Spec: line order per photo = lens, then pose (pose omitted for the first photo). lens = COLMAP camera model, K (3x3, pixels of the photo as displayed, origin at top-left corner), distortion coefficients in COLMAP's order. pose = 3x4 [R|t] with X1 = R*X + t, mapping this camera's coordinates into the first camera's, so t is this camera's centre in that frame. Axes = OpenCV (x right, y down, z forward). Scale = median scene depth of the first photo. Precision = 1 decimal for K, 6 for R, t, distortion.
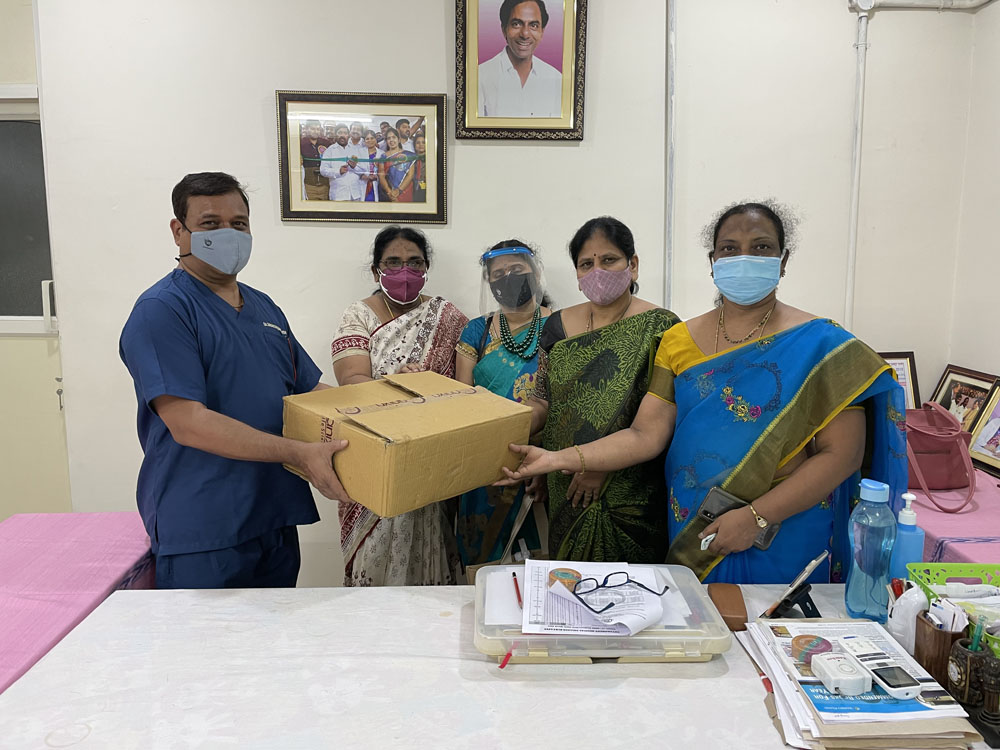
lens RADIAL K [[761.1, 0, 500.6], [0, 761.1, 370.9], [0, 0, 1]] dist [0.070442, -0.089208]
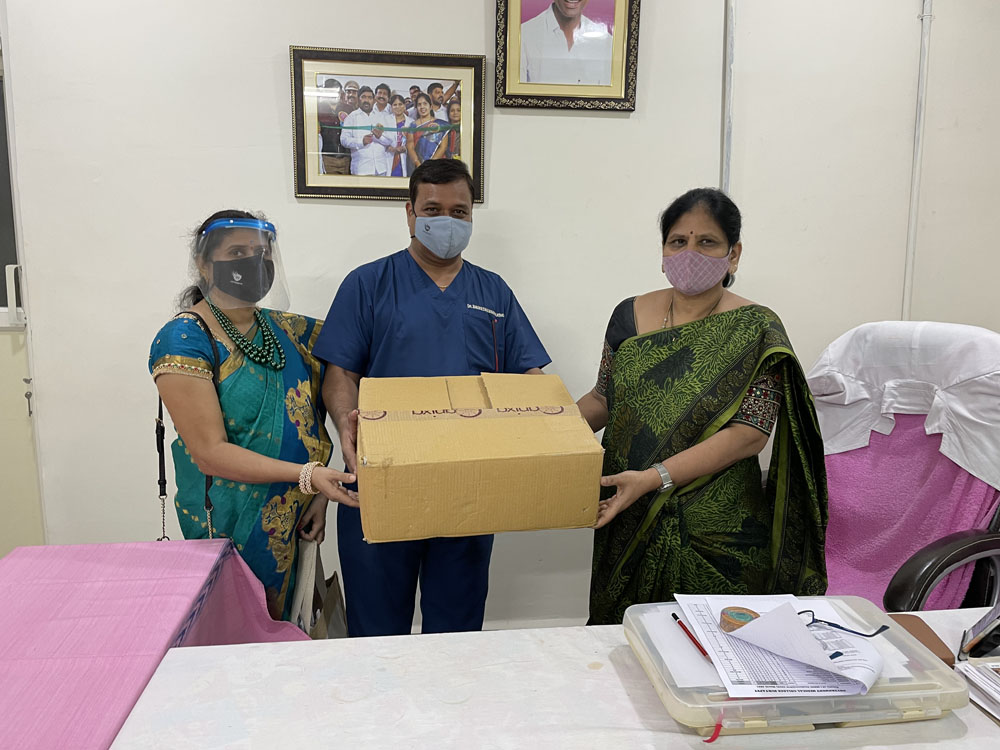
lens RADIAL K [[762.1, 0, 500.0], [0, 762.1, 375.0], [0, 0, 1]] dist [0.069891, -0.089126]
pose [[0.995965, -0.008966, 0.089291, -0.135748], [0.007531, 0.999837, 0.016392, -0.005782], [-0.089423, -0.015653, 0.995871, 0.105260]]
